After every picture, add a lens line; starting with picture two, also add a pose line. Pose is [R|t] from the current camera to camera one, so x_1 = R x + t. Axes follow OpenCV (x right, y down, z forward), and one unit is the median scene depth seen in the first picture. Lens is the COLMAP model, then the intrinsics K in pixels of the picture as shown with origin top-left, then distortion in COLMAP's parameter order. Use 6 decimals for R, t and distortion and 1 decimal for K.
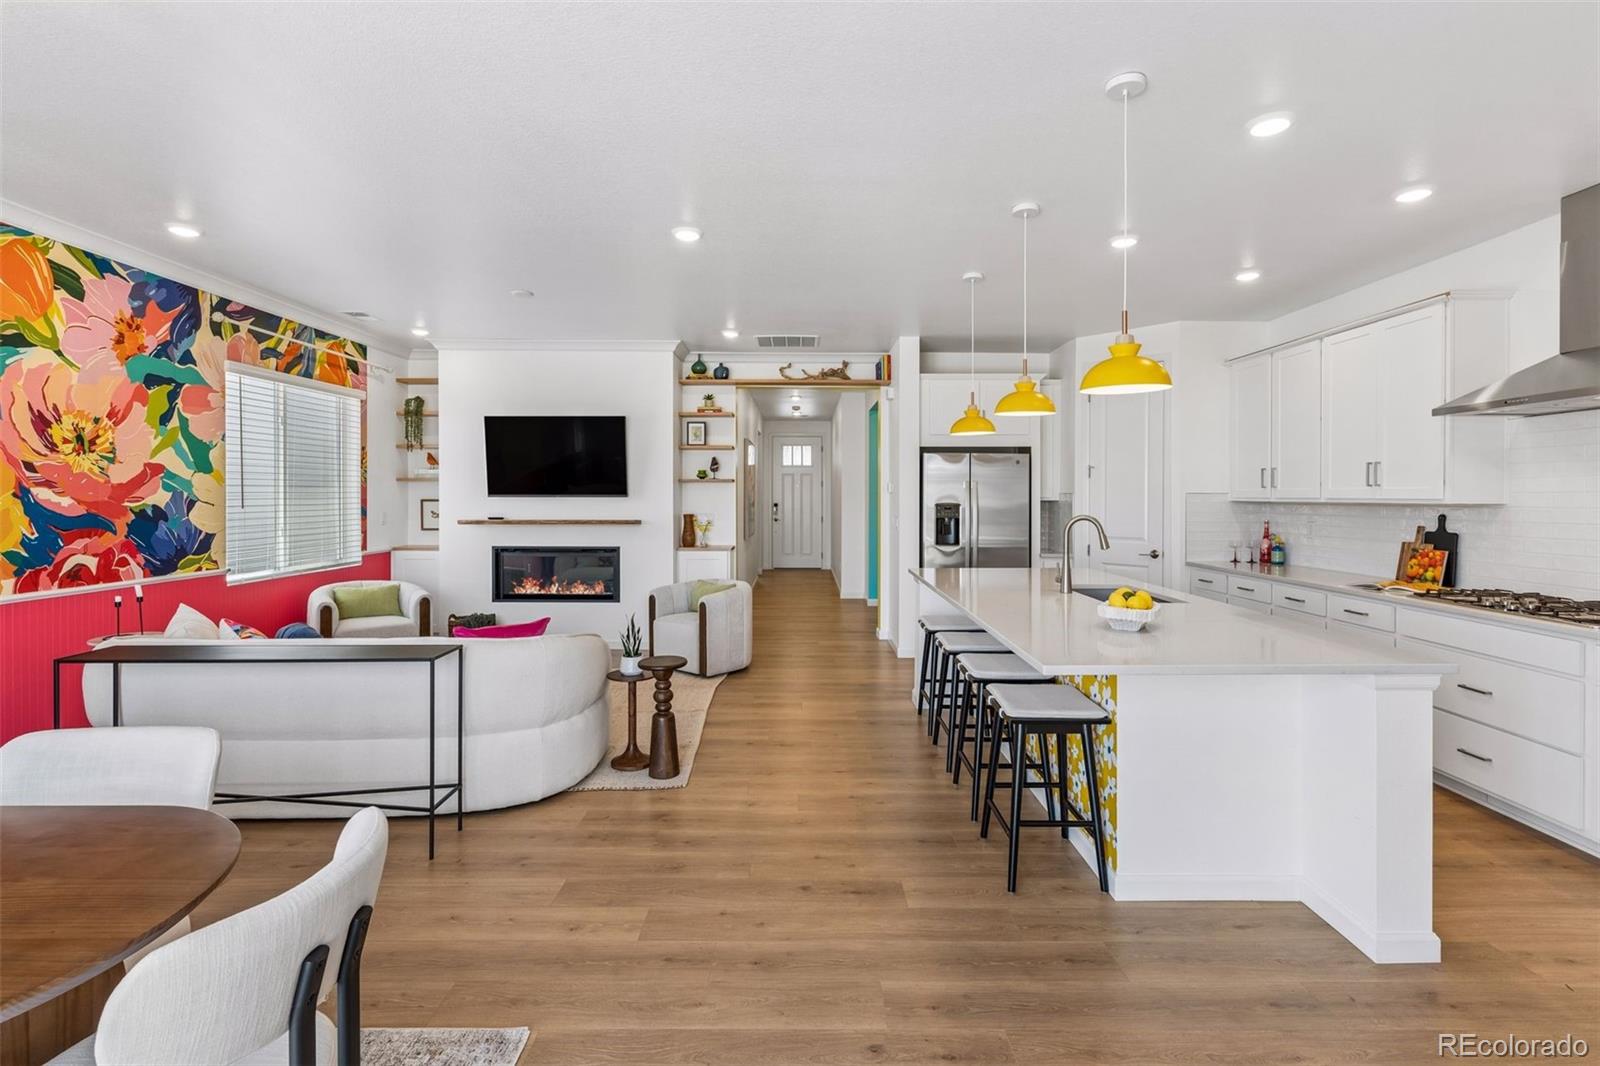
lens RADIAL K [[748.7, 0, 801.9], [0, 748.7, 496.4], [0, 0, 1]] dist [0.012383, 0.000597]
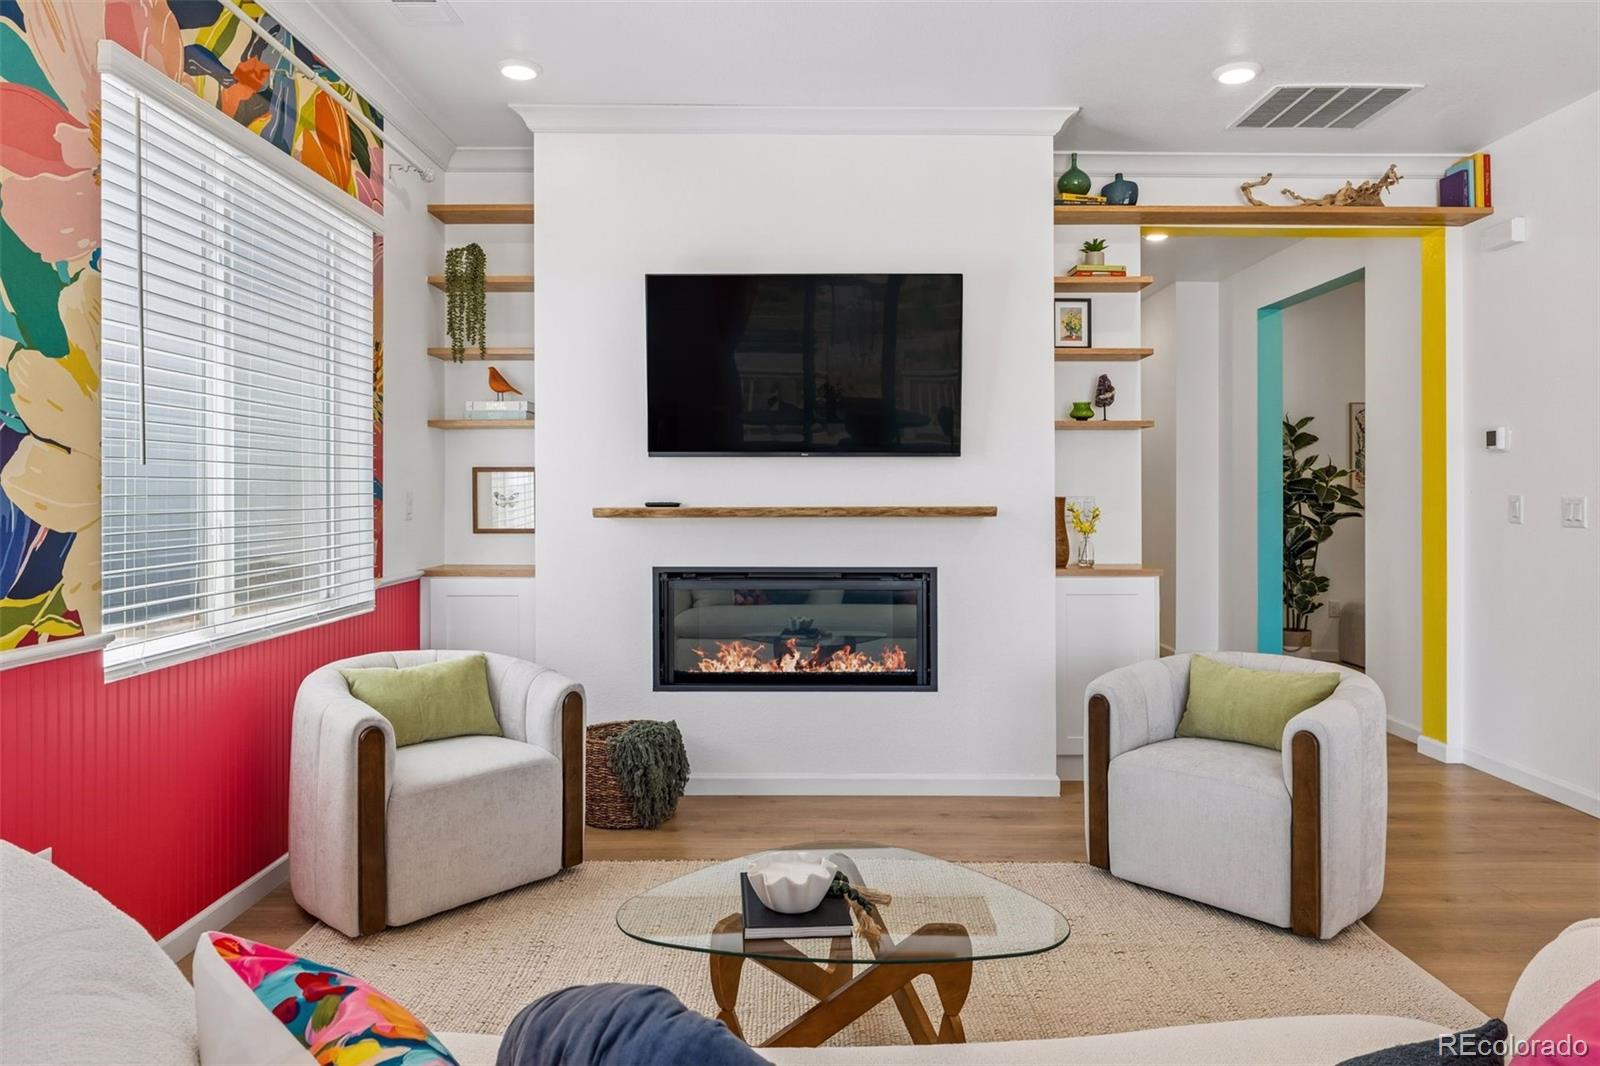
lens RADIAL K [[1026.9, 0, 815.5], [0, 1026.9, 492.2], [0, 0, 1]] dist [0.003484, -0.005784]
pose [[0.999960, -0.002442, 0.008590, -0.328442], [0.002474, 0.999990, -0.003787, 0.024509], [-0.008581, 0.003808, 0.999956, 0.391435]]
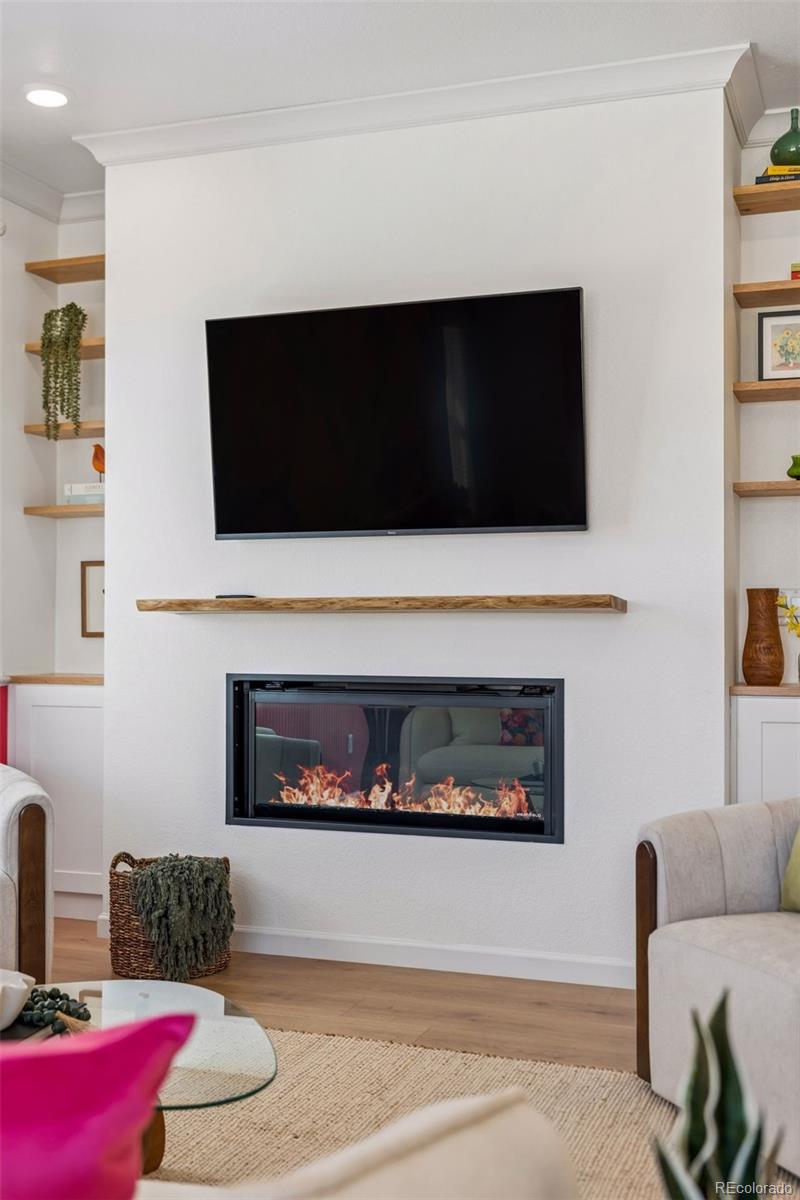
lens RADIAL K [[1326.2, 0, 403.4], [0, 1326.2, 613.1], [0, 0, 1]] dist [0.006289, 0.000000]
pose [[0.943469, -0.004841, -0.331426, -0.114606], [-0.000896, 0.999852, -0.017155, 0.048610], [0.331460, 0.016483, 0.943325, 0.417262]]
